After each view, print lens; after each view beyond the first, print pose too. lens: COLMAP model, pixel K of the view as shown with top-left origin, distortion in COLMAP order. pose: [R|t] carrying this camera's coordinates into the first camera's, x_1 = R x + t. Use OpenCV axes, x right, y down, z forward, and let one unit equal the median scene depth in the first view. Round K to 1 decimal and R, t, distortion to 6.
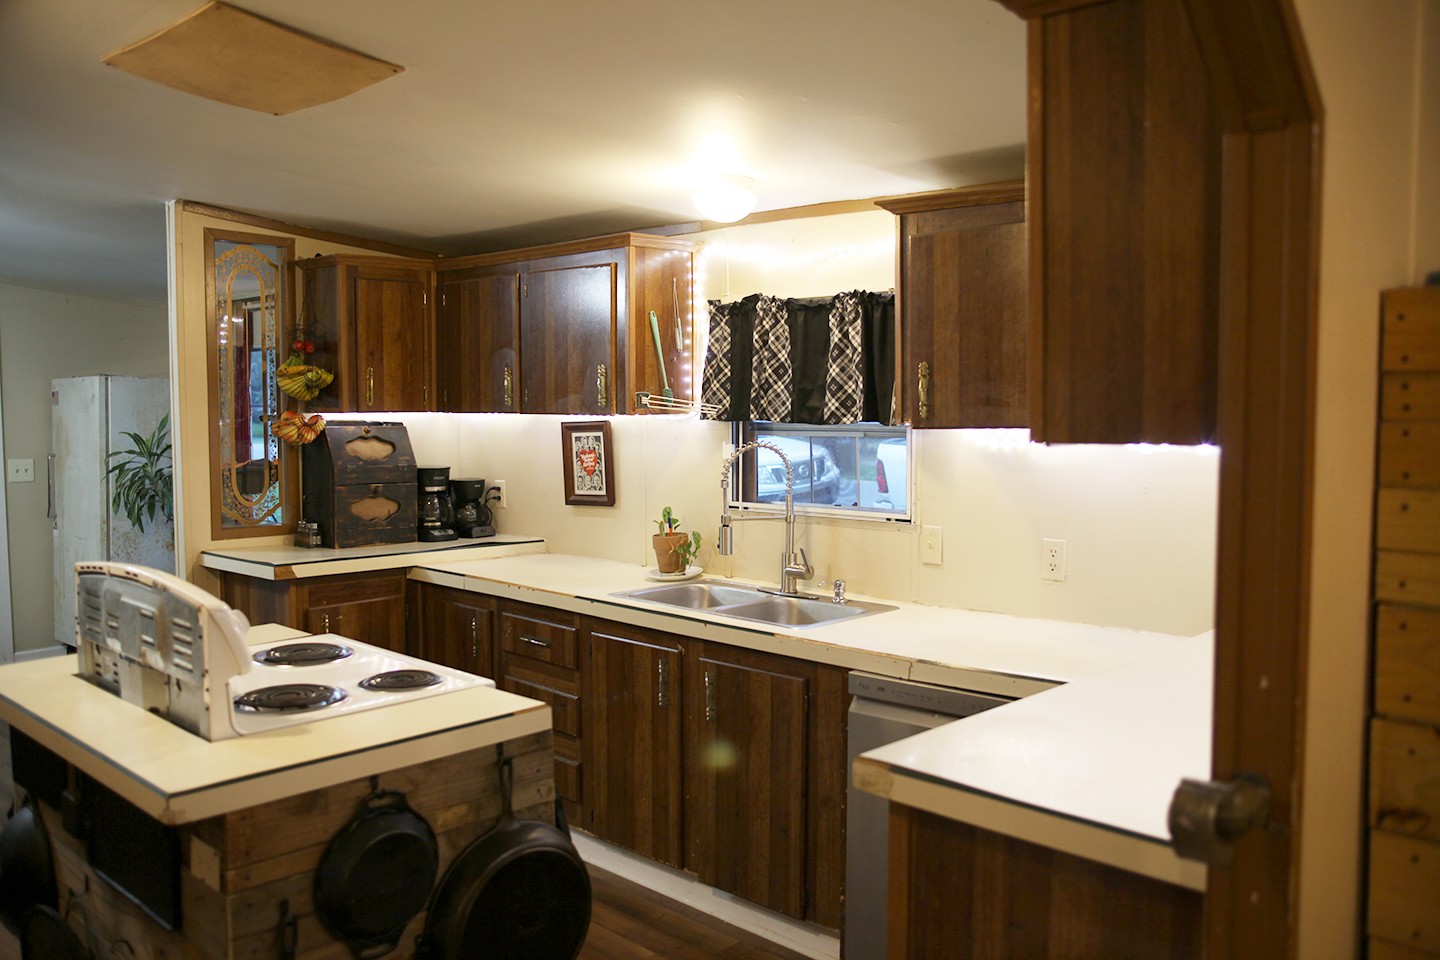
lens RADIAL K [[1205.9, 0, 720.0], [0, 1205.9, 480.0], [0, 0, 1]] dist [-0.079552, 0.082739]
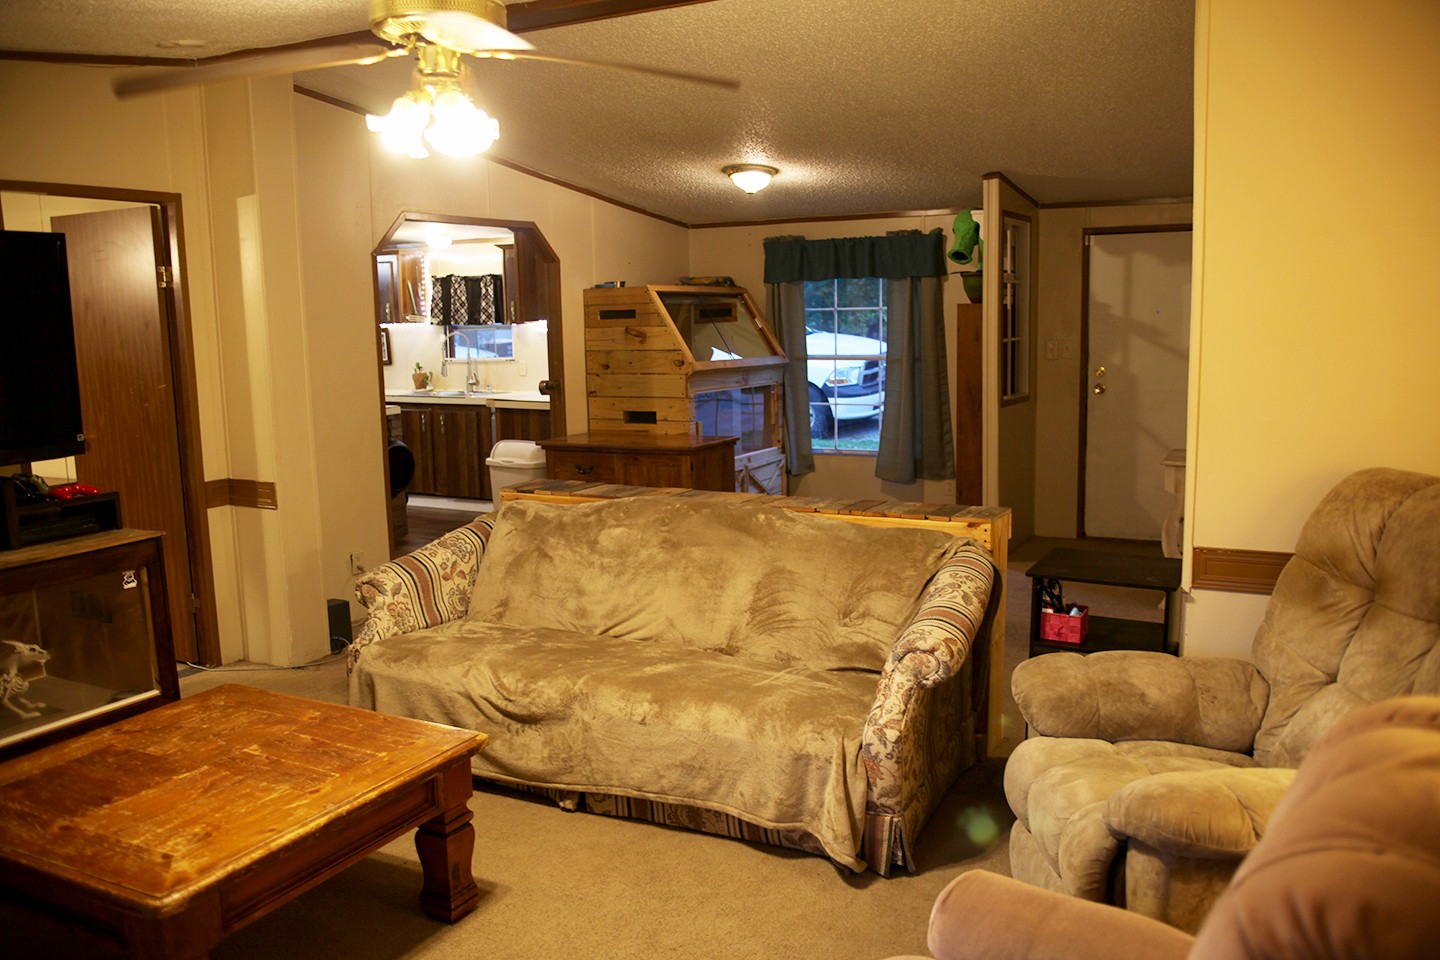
lens RADIAL K [[1205.9, 0, 720.0], [0, 1205.9, 480.0], [0, 0, 1]] dist [-0.079552, 0.082739]
pose [[0.965845, -0.053792, 0.253476, -0.086495], [0.037209, 0.996869, 0.069772, 0.121286], [-0.256435, -0.057957, 0.964822, -1.591772]]
